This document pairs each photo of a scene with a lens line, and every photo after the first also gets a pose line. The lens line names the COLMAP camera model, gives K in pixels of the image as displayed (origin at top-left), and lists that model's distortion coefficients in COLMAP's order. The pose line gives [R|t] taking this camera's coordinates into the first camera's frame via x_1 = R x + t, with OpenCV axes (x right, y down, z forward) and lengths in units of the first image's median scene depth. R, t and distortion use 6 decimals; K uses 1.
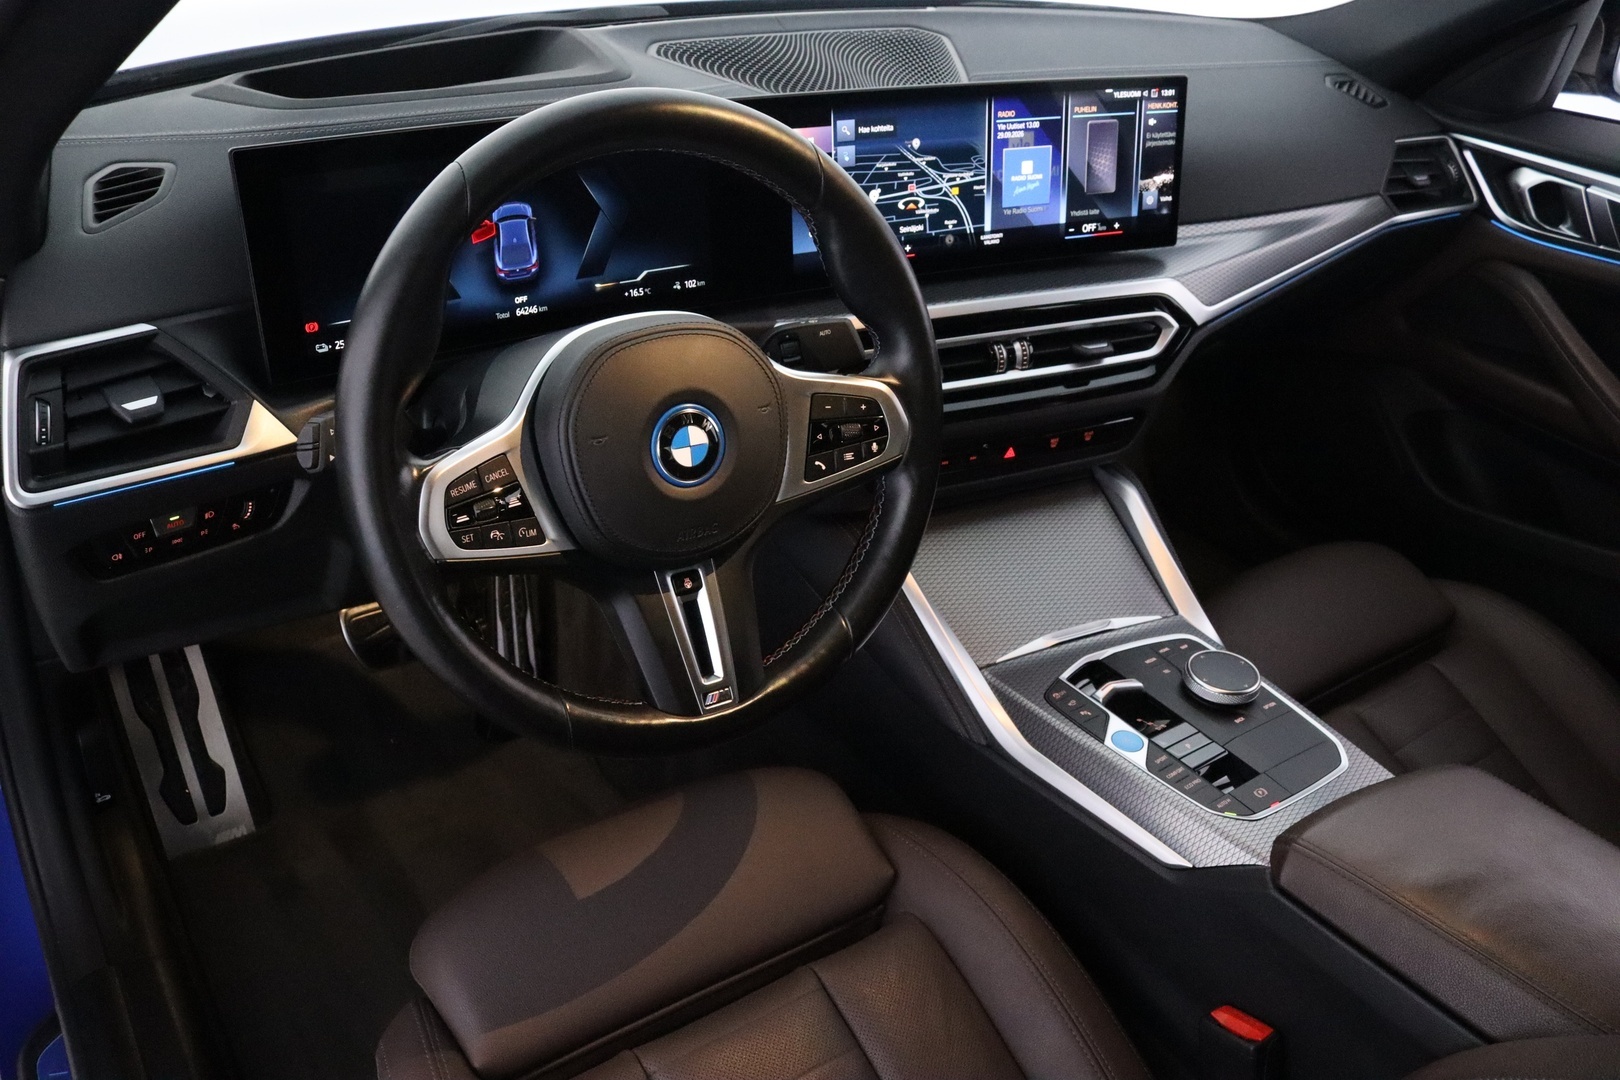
lens RADIAL K [[1328.2, 0, 808.4], [0, 1328.2, 554.9], [0, 0, 1]] dist [-0.143735, 0.089475]
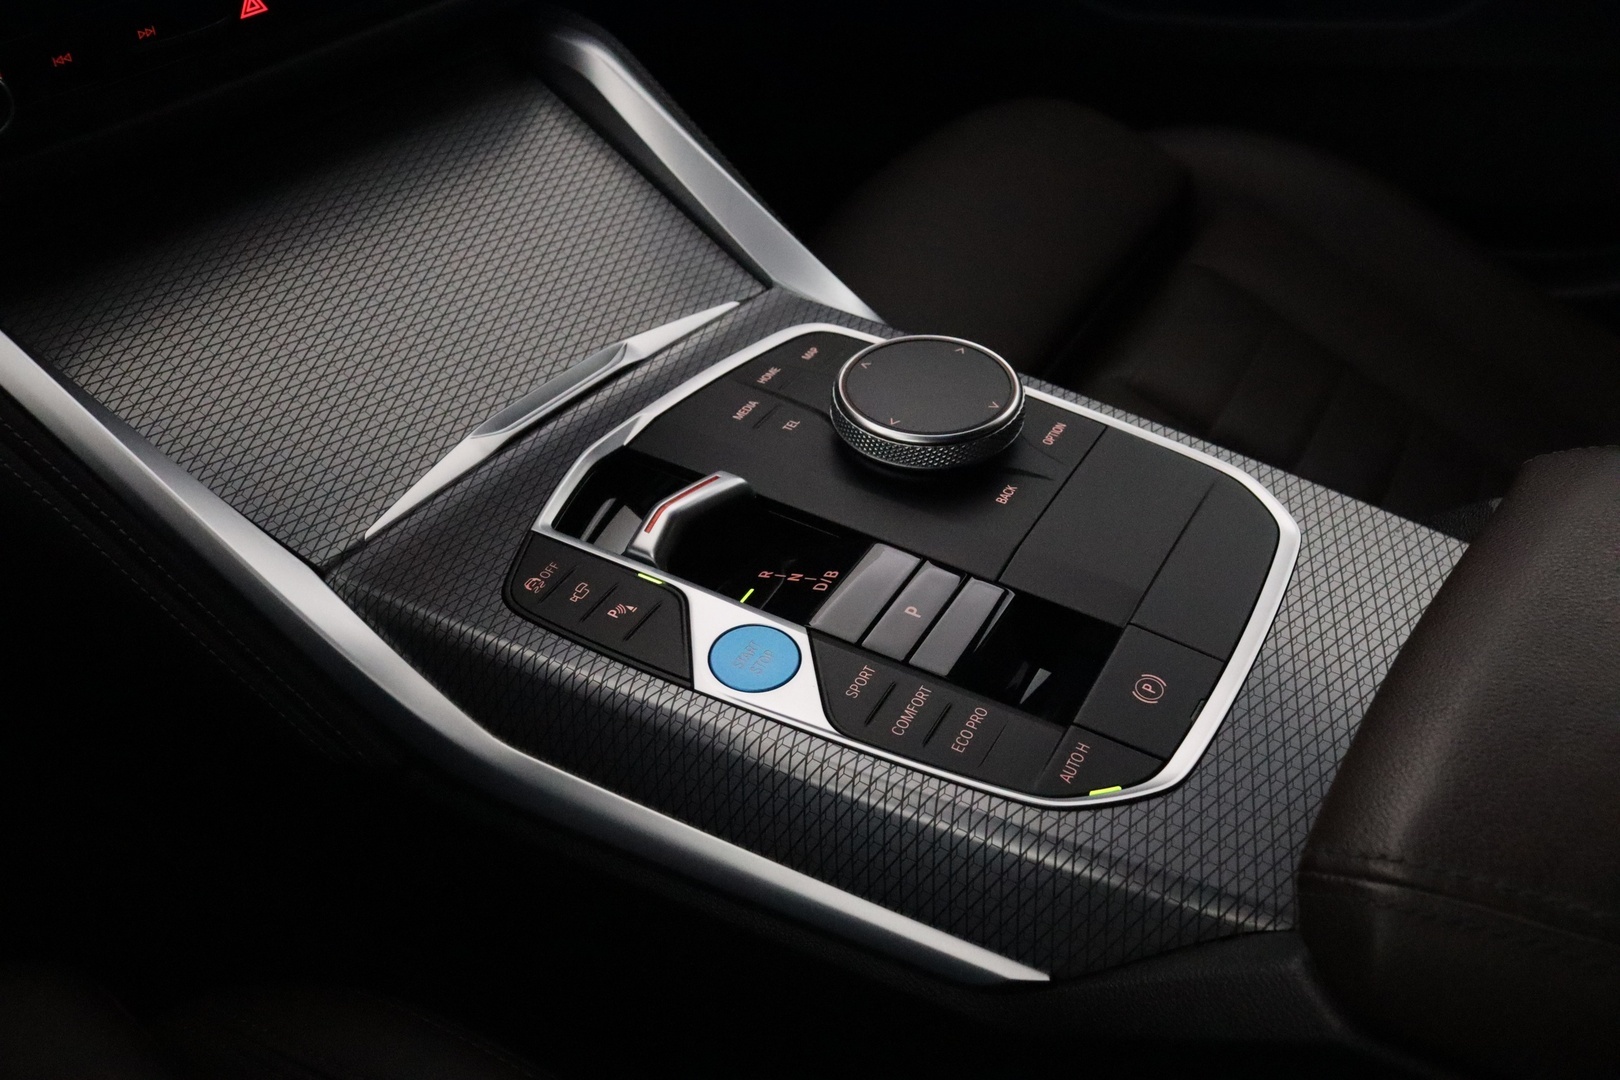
lens RADIAL K [[1328.2, 0, 809.2], [0, 1328.2, 552.8], [0, 0, 1]] dist [-0.143735, 0.089475]
pose [[0.907484, -0.326470, 0.264367, 0.160508], [0.273153, 0.936690, 0.219087, 0.038539], [-0.319155, -0.126605, 0.939208, 0.622756]]
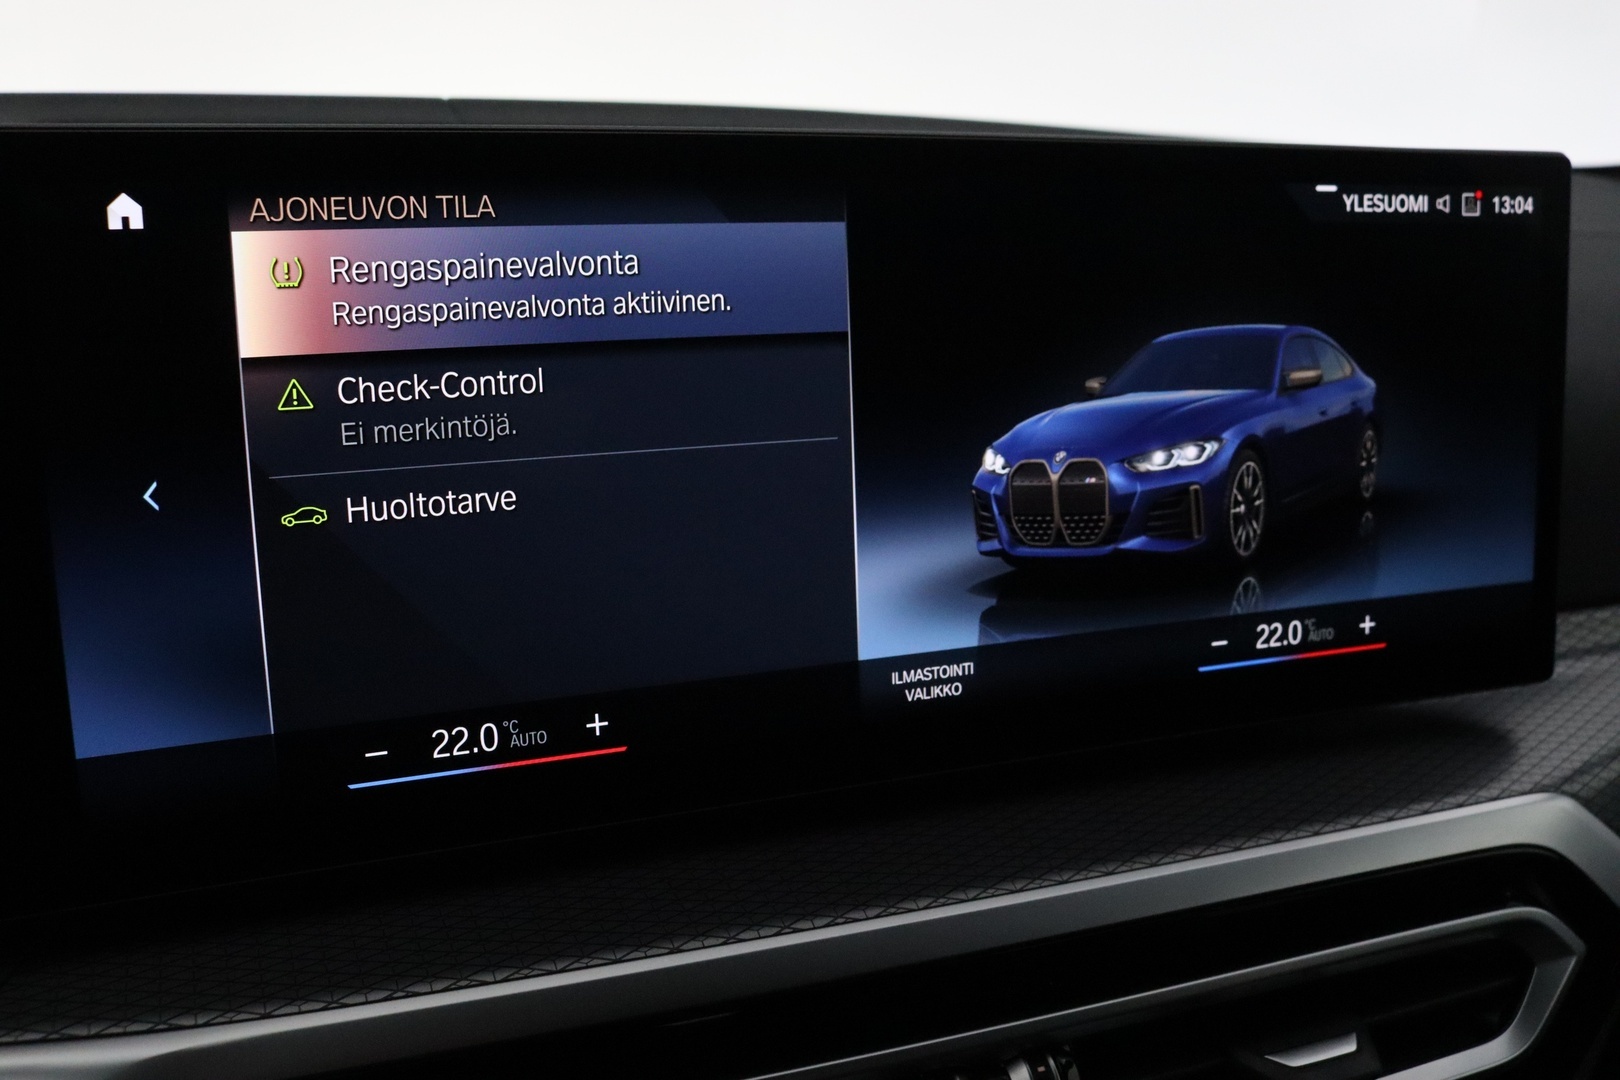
lens RADIAL K [[1532.2, 0, 804.8], [0, 1532.2, 580.9], [0, 0, 1]] dist [-0.094313, 0.000000]
pose [[0.996004, -0.000236, -0.089312, 0.148438], [-0.022386, 0.967417, -0.252197, -0.185821], [0.086461, 0.253188, 0.963546, 0.705114]]
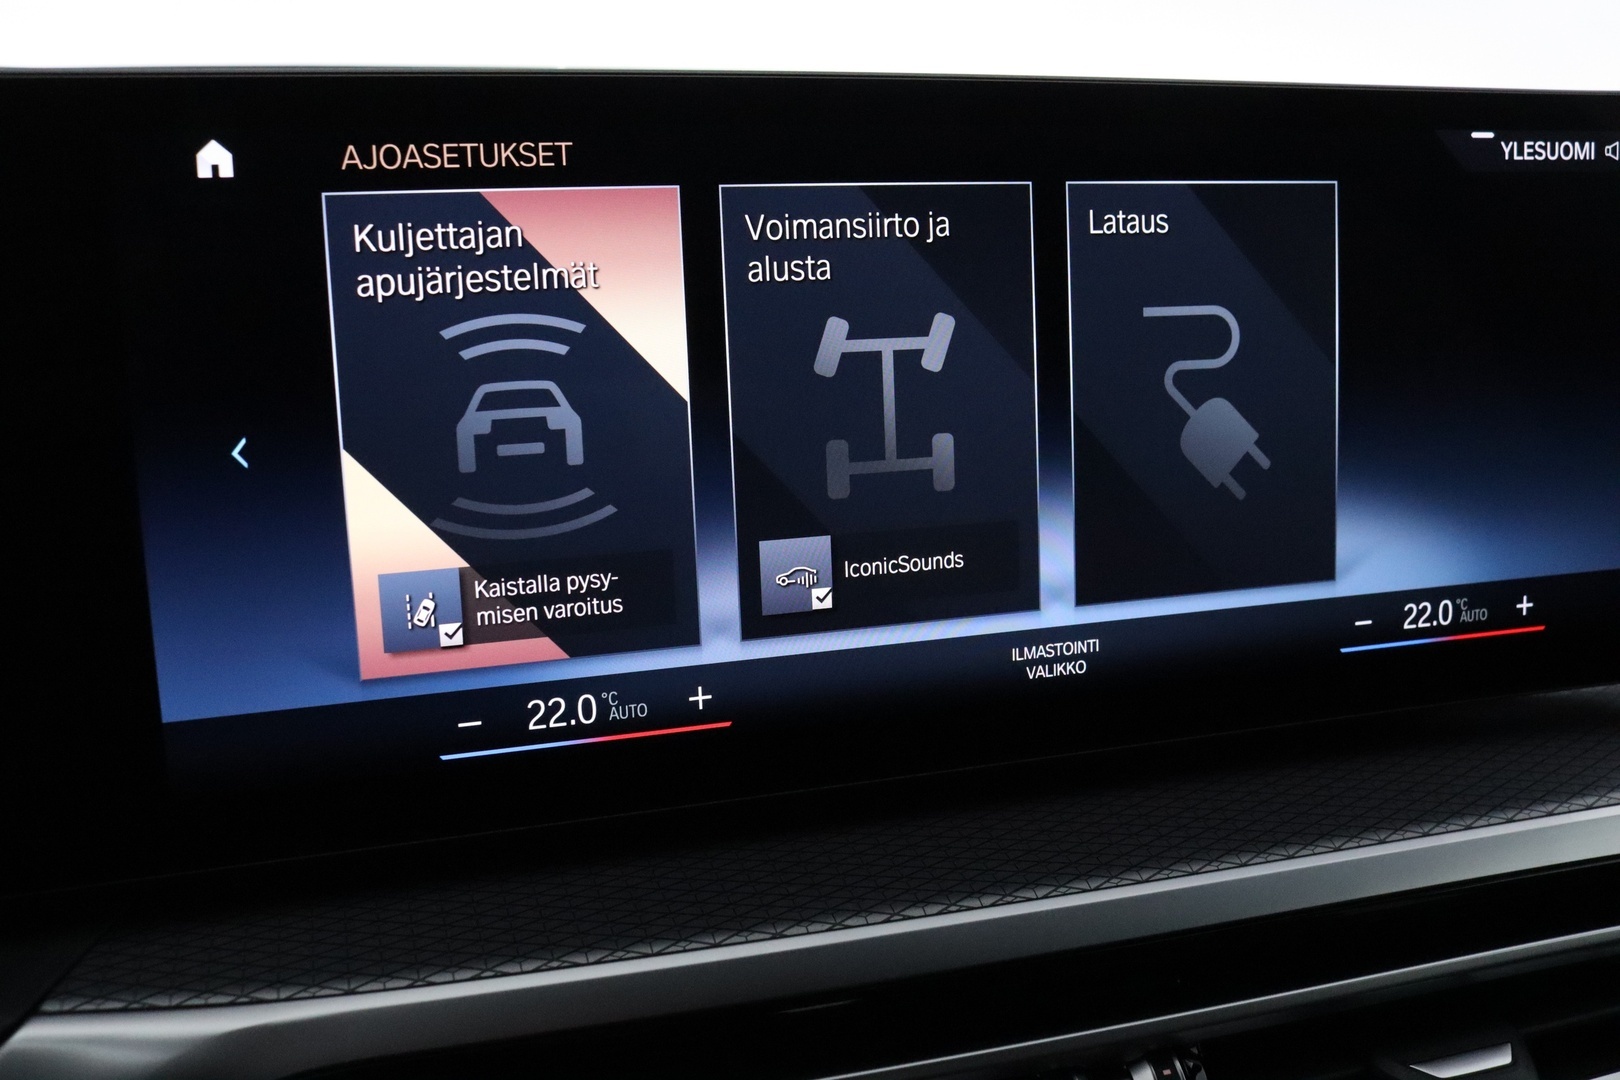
lens RADIAL K [[1532.2, 0, 797.0], [0, 1532.2, 580.7], [0, 0, 1]] dist [-0.094313, 0.000000]
pose [[0.984198, 0.007604, -0.176905, 0.149634], [-0.051587, 0.968050, -0.245392, -0.184968], [0.169387, 0.250640, 0.953146, 0.722557]]
